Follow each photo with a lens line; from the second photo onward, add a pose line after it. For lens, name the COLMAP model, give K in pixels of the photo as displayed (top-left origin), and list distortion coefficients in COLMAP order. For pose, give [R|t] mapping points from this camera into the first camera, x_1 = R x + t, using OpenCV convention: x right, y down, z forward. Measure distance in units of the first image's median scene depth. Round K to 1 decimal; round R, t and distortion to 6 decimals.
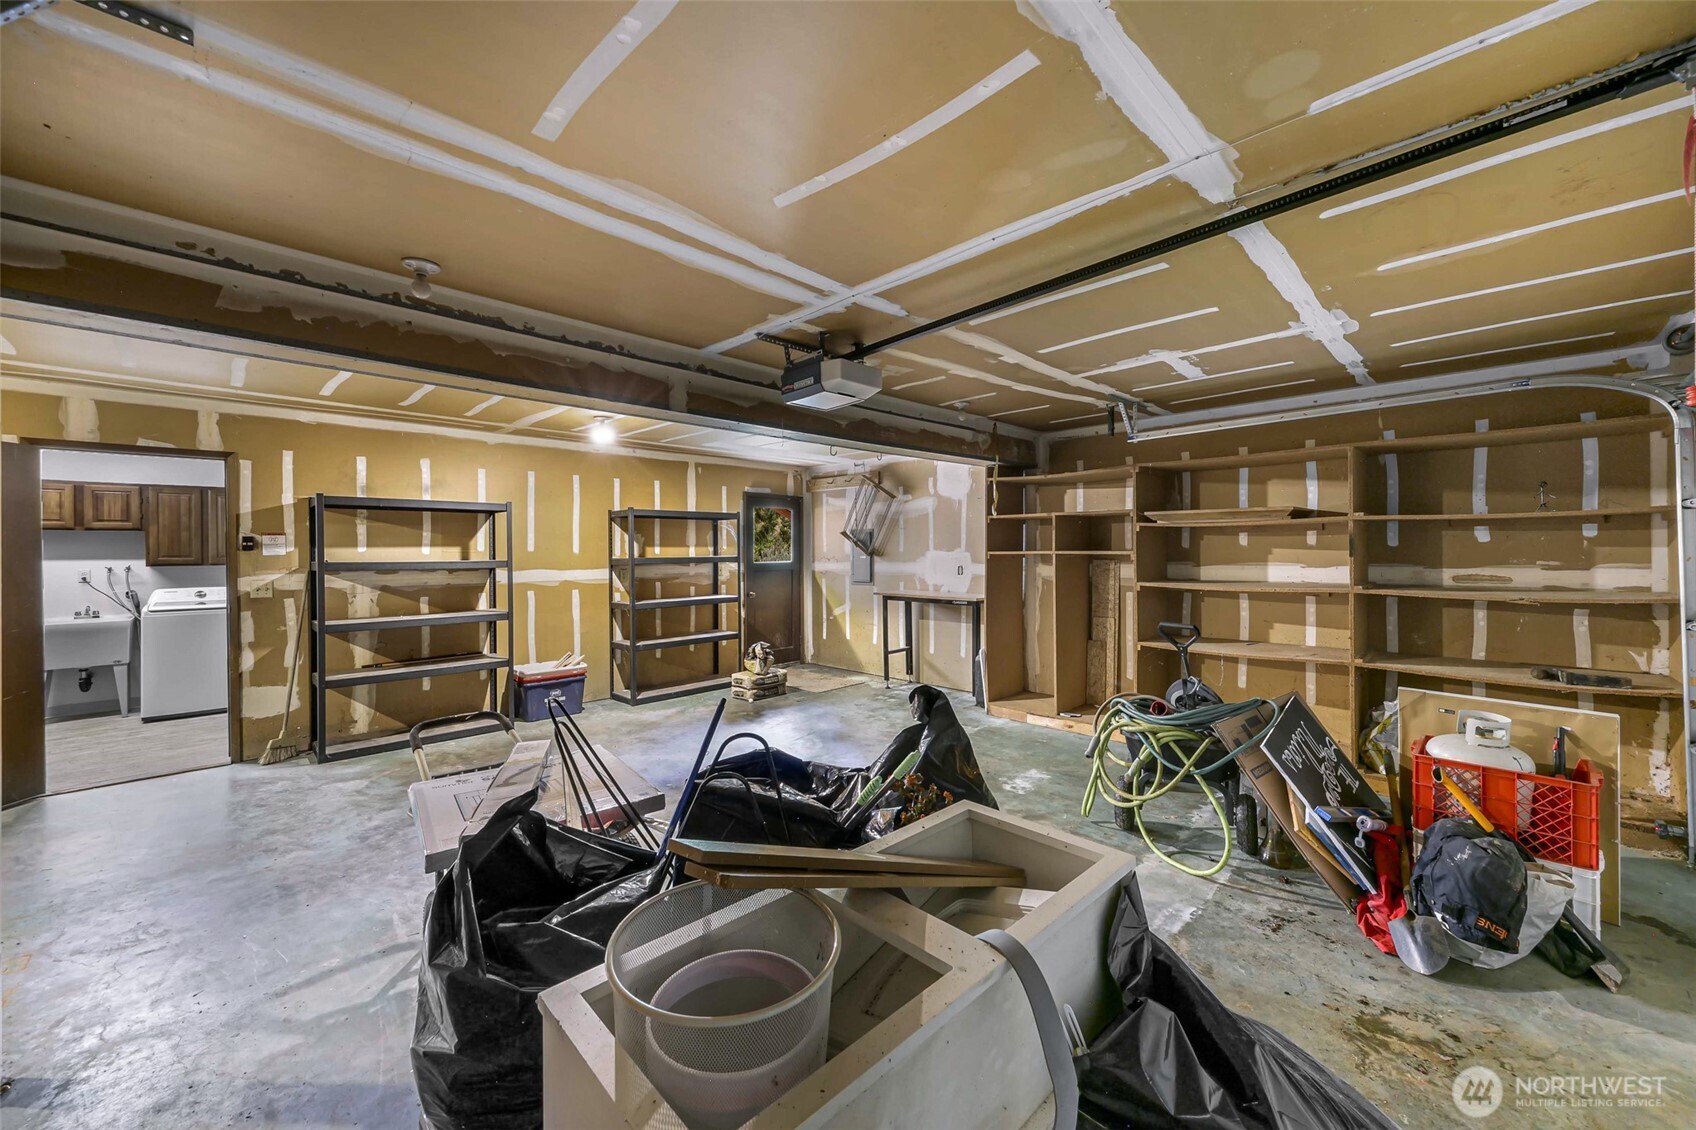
lens RADIAL K [[623.6, 0, 848.6], [0, 623.6, 558.7], [0, 0, 1]] dist [0.000773, -0.000057]
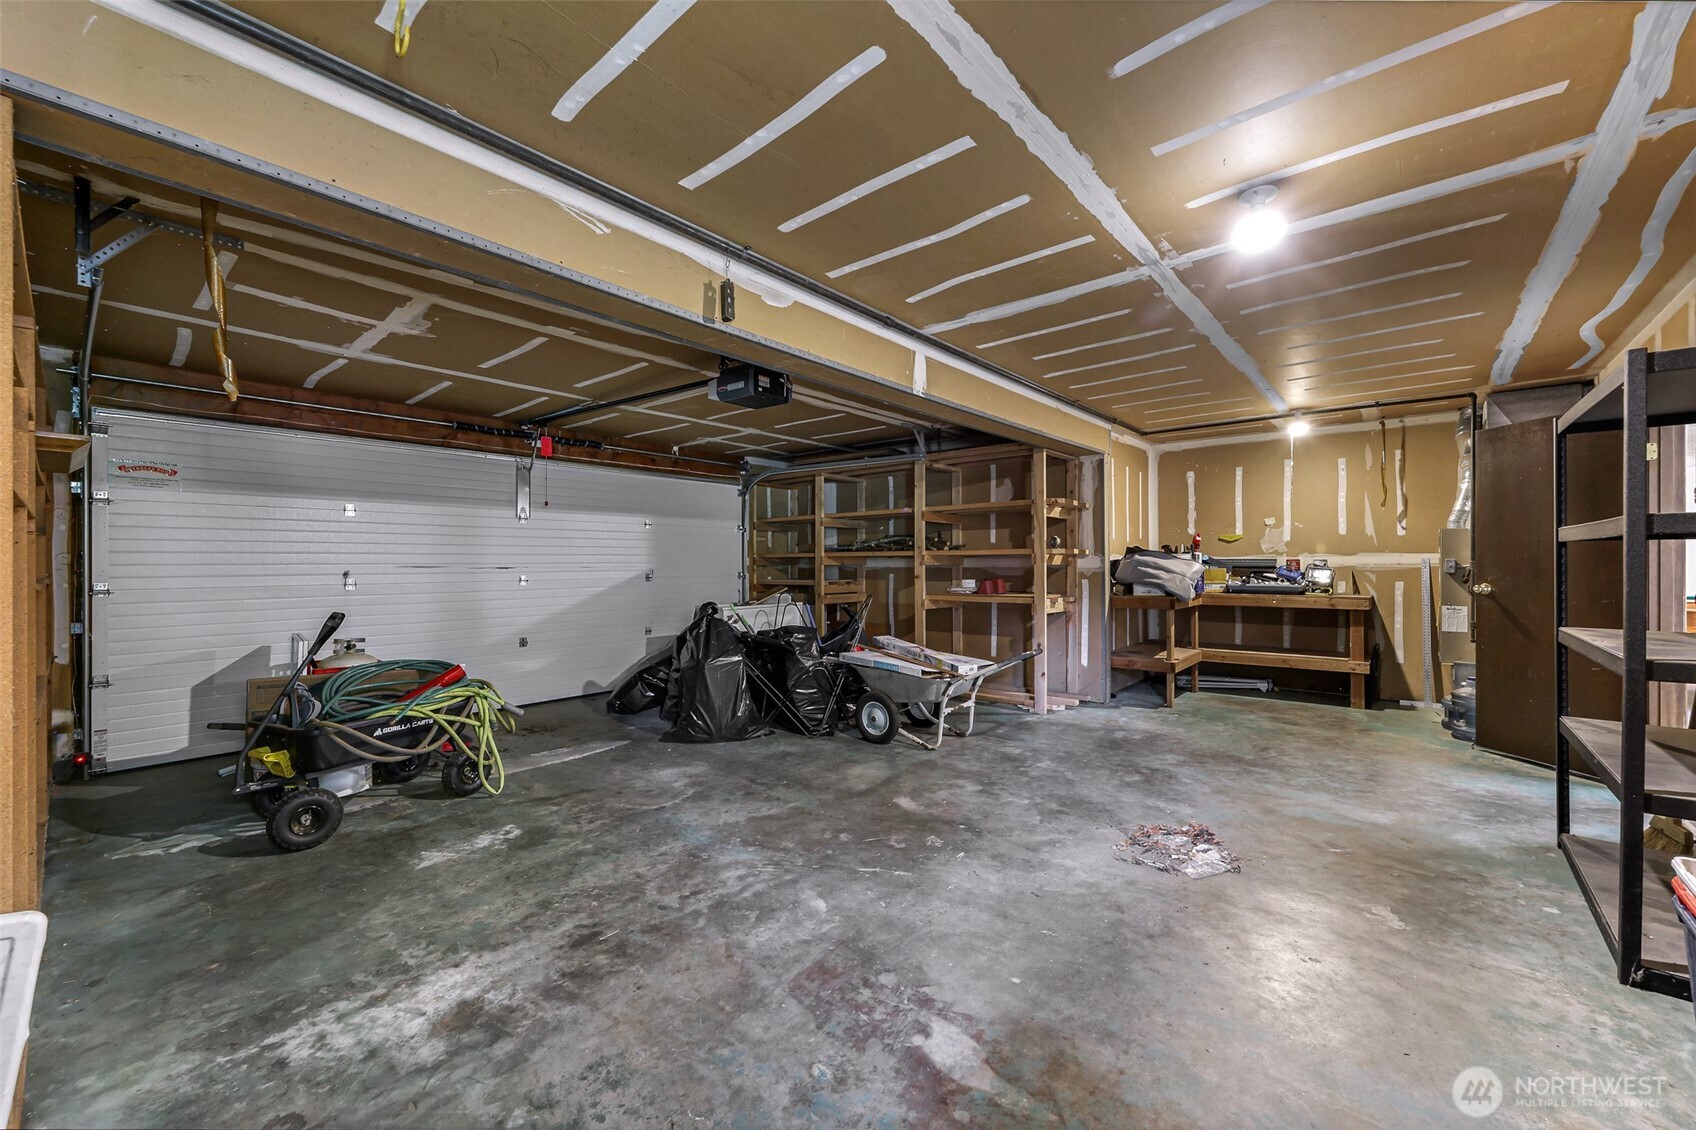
lens RADIAL K [[654.2, 0, 848.5], [0, 654.2, 561.2], [0, 0, 1]] dist [0.000295, 0.000010]
pose [[-0.995967, 0.012331, -0.088874, -0.094993], [0.011614, 0.999896, 0.008579, 0.036877], [0.088971, 0.007513, -0.996006, 2.075324]]
